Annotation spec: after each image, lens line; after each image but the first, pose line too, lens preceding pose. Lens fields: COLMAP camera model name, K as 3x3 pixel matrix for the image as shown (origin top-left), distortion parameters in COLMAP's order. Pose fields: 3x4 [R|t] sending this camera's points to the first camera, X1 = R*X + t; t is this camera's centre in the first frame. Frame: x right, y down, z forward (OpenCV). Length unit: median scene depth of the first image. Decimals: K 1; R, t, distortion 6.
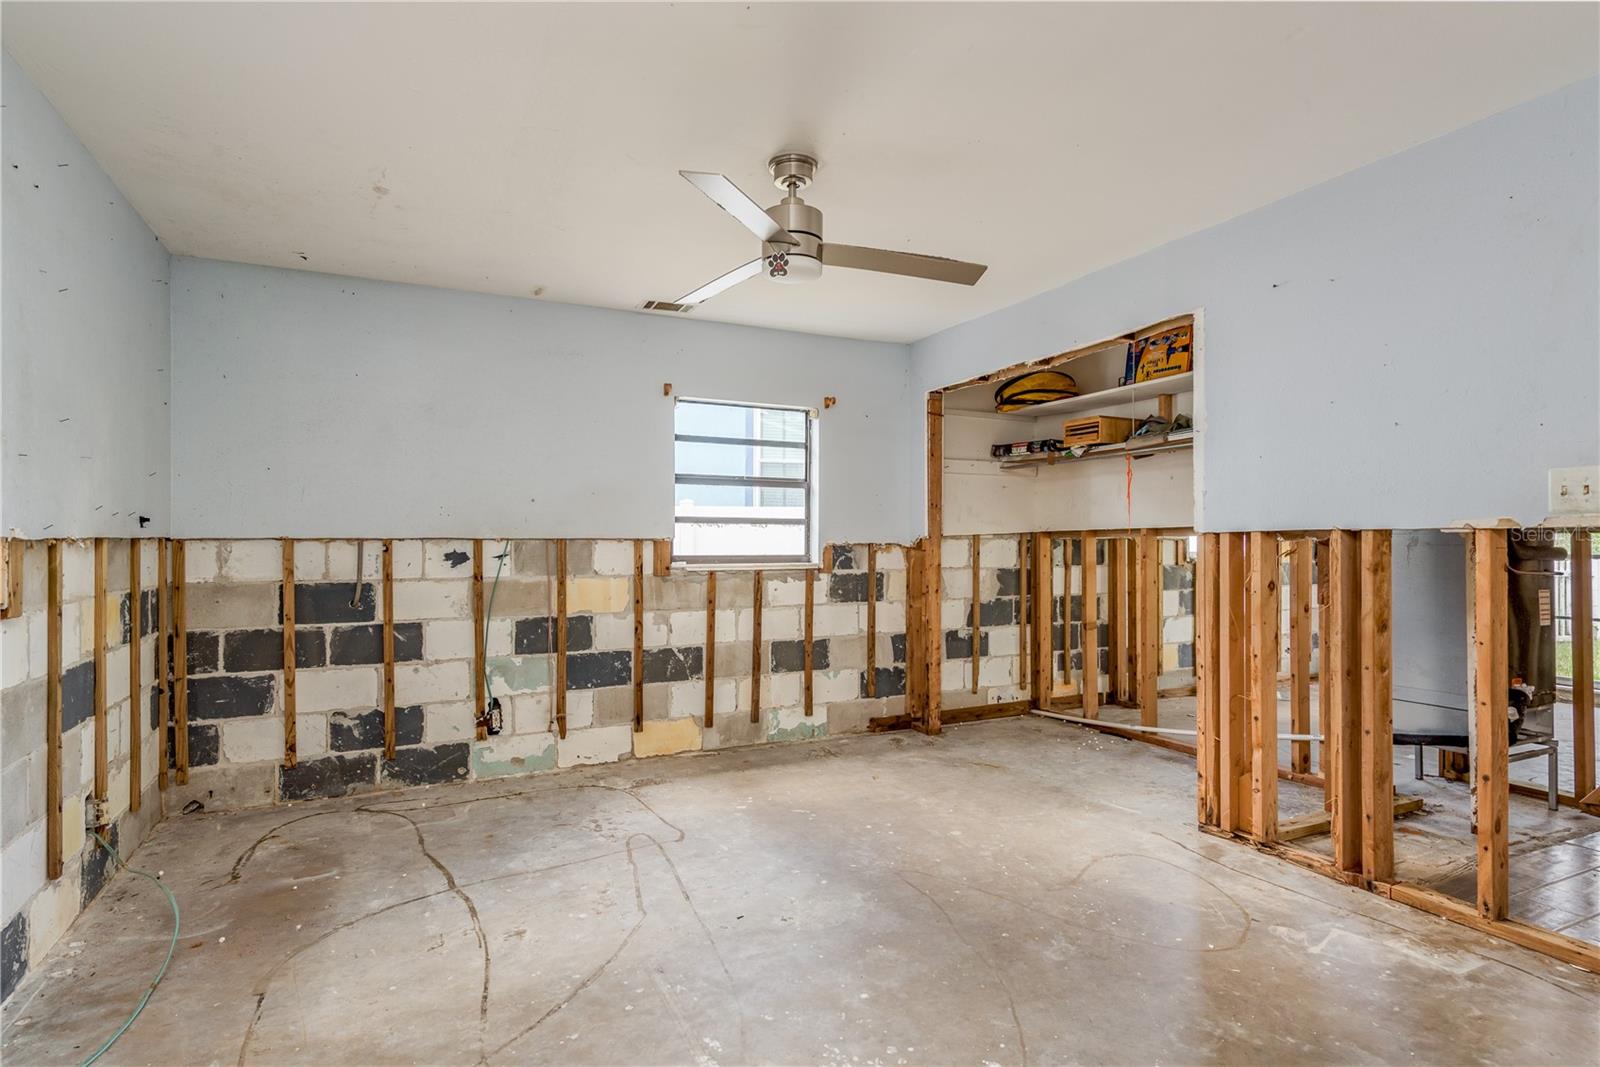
lens RADIAL K [[830.2, 0, 800.3], [0, 830.2, 534.1], [0, 0, 1]] dist [0.004681, 0.000094]
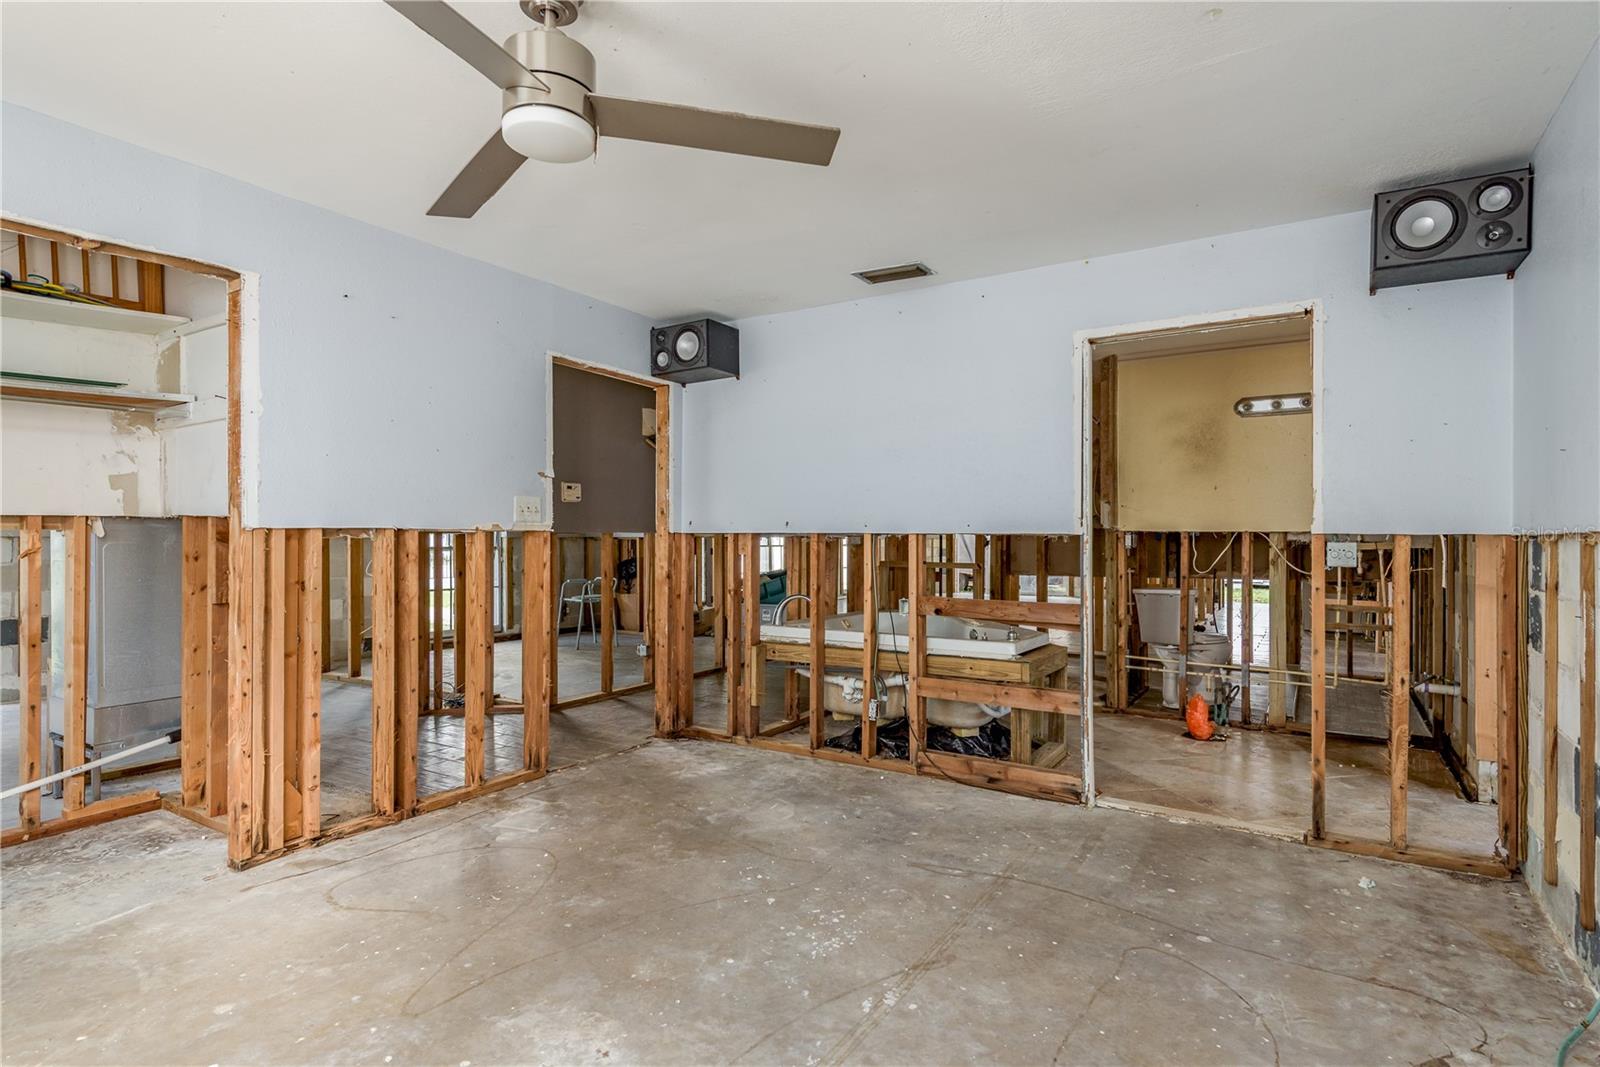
lens RADIAL K [[830.2, 0, 801.8], [0, 830.2, 538.3], [0, 0, 1]] dist [0.004681, 0.000094]
pose [[-0.541667, 0.002624, 0.840589, -0.686544], [-0.007664, 0.999938, -0.008060, 0.013542], [-0.840558, -0.010808, -0.541614, 1.182408]]
